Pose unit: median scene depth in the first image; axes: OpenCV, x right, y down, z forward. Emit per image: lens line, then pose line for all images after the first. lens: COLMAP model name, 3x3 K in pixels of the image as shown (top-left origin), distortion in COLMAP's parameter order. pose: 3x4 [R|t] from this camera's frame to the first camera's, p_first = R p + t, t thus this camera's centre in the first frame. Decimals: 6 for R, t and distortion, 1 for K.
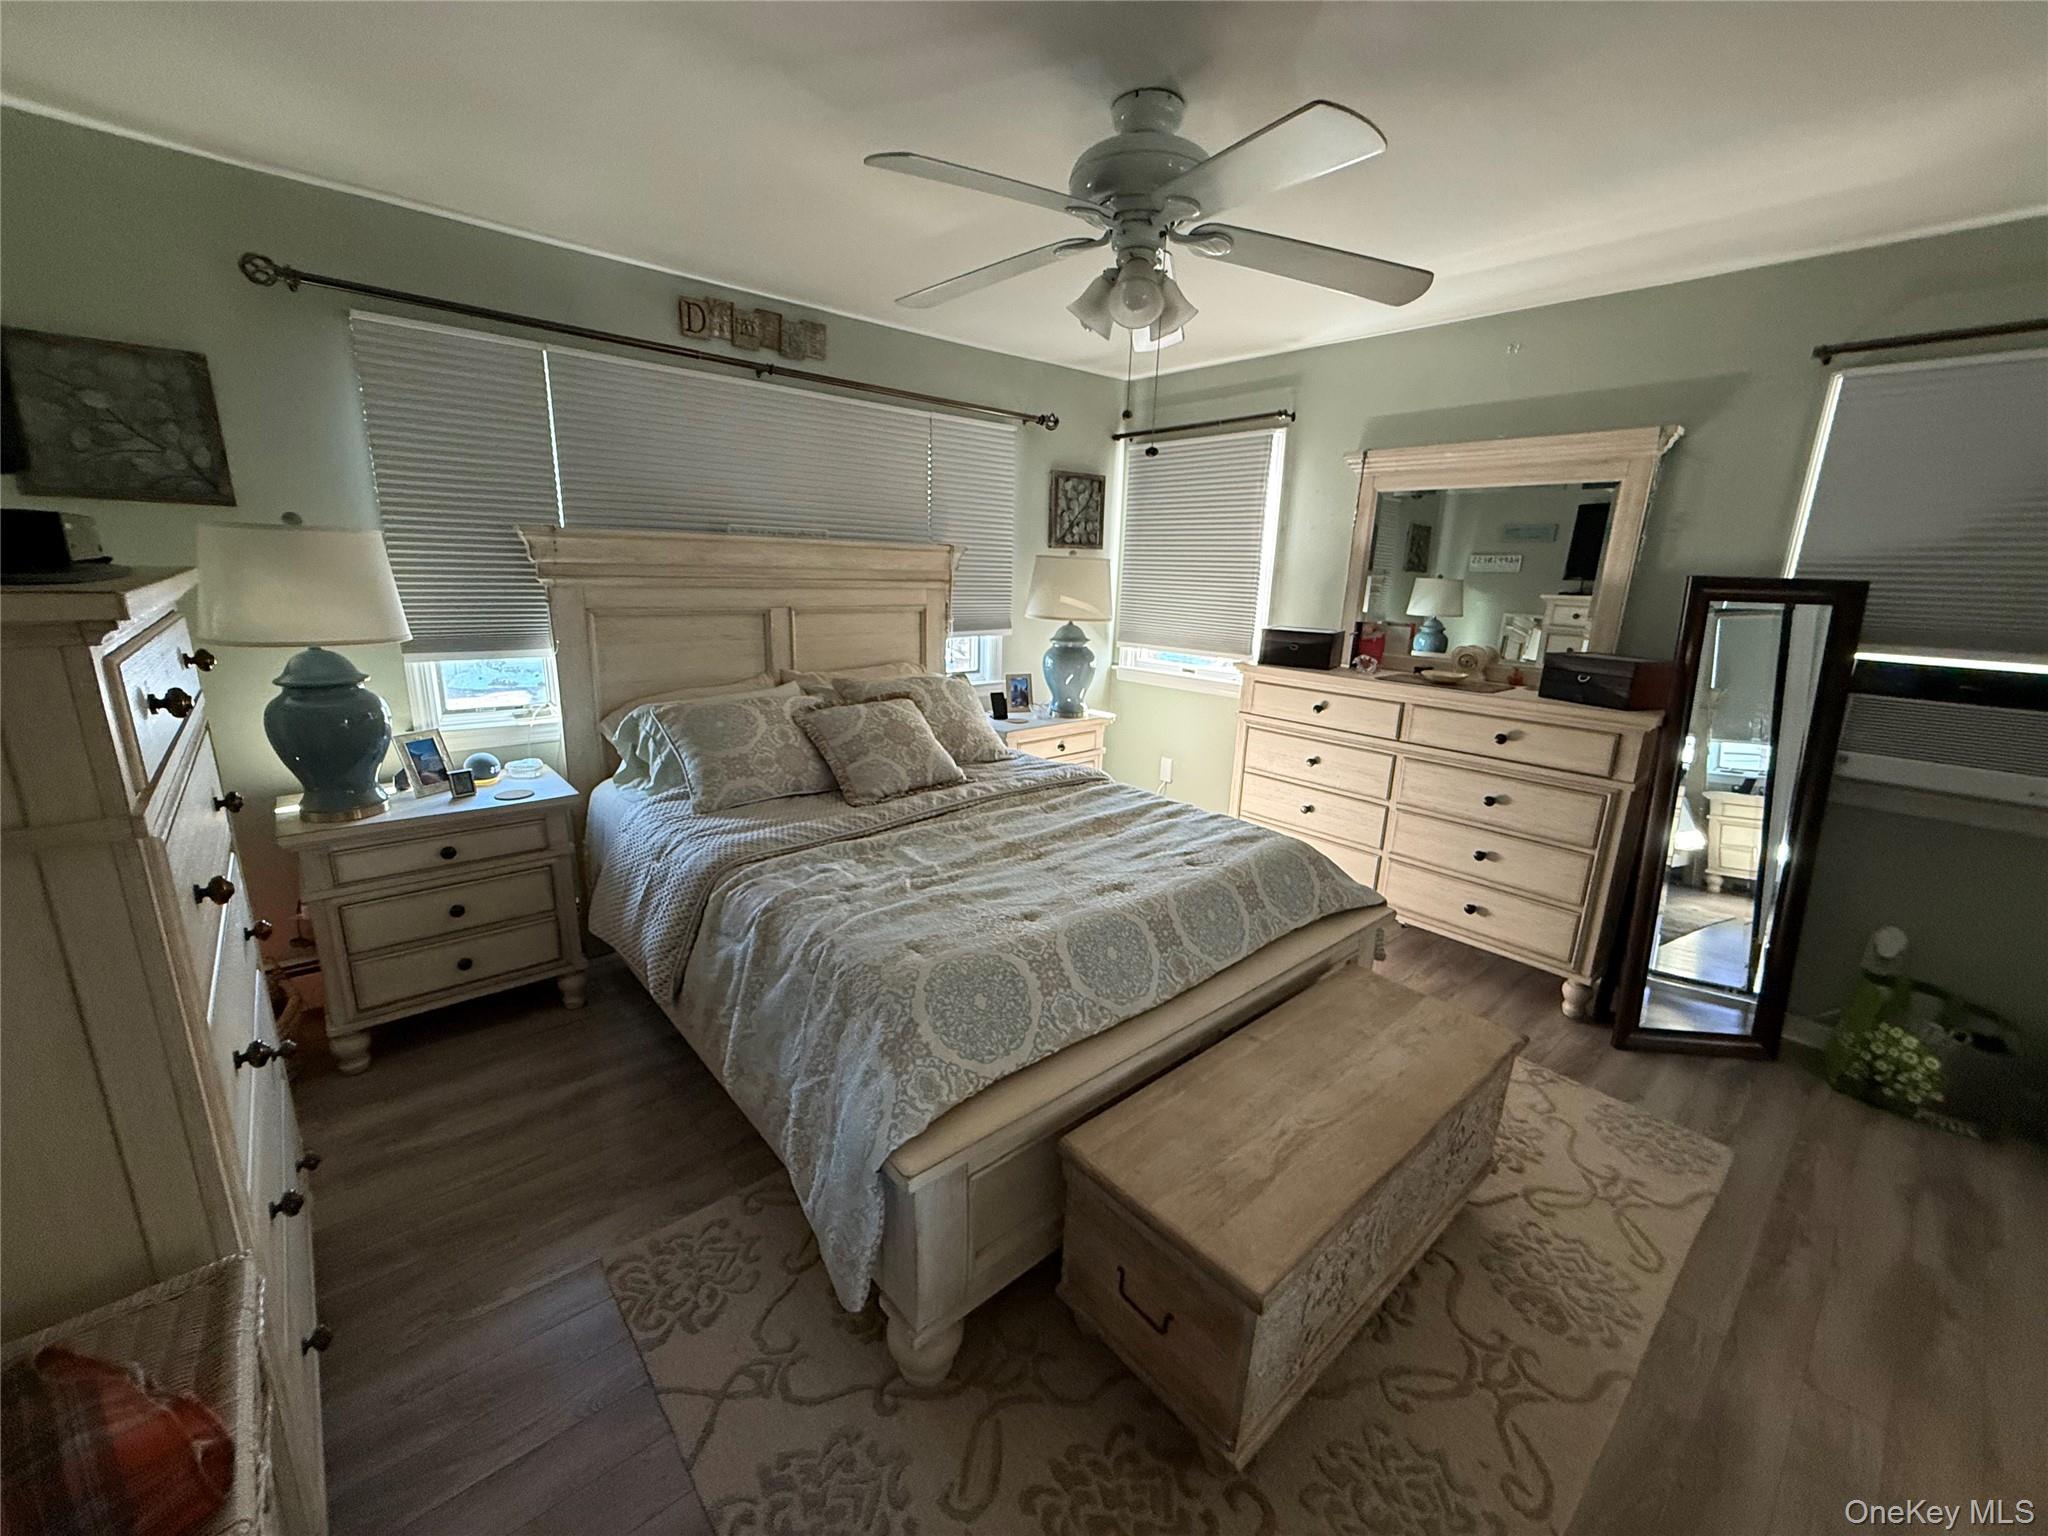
lens RADIAL K [[813.6, 0, 1021.0], [0, 813.6, 770.2], [0, 0, 1]] dist [0.001216, -0.000324]
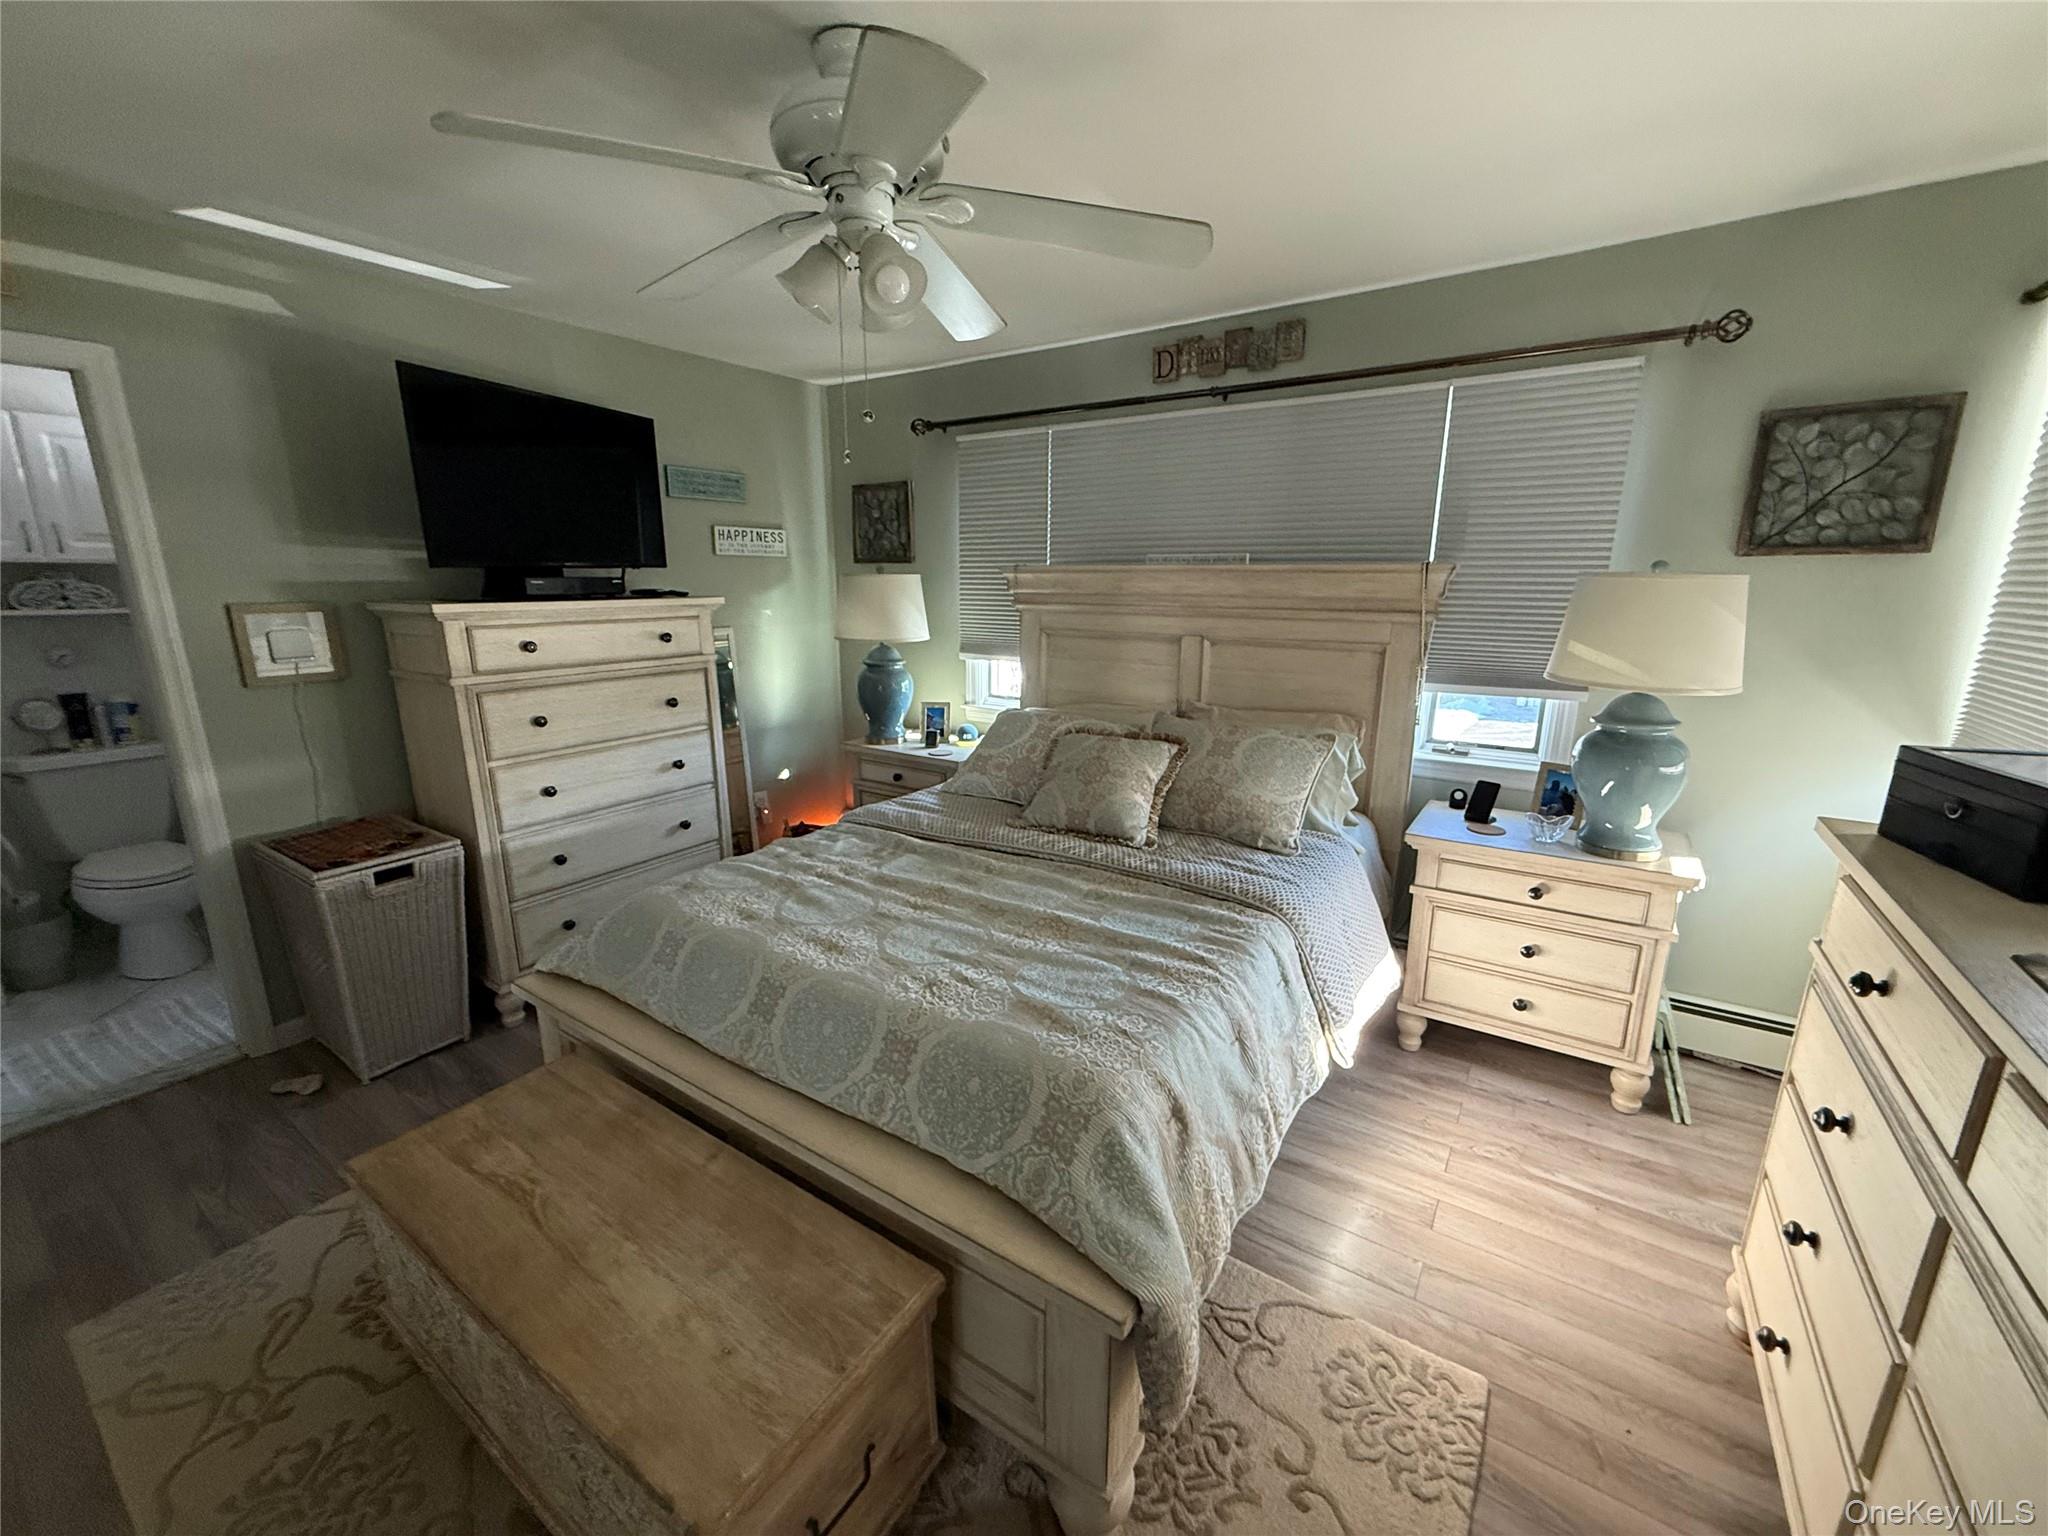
lens RADIAL K [[813.6, 0, 1021.0], [0, 813.6, 770.2], [0, 0, 1]] dist [0.001216, -0.000324]
pose [[0.251135, 0.197918, -0.947502, 0.715459], [-0.229983, 0.963042, 0.140207, -0.158843], [0.940233, 0.182698, 0.287372, 0.655888]]
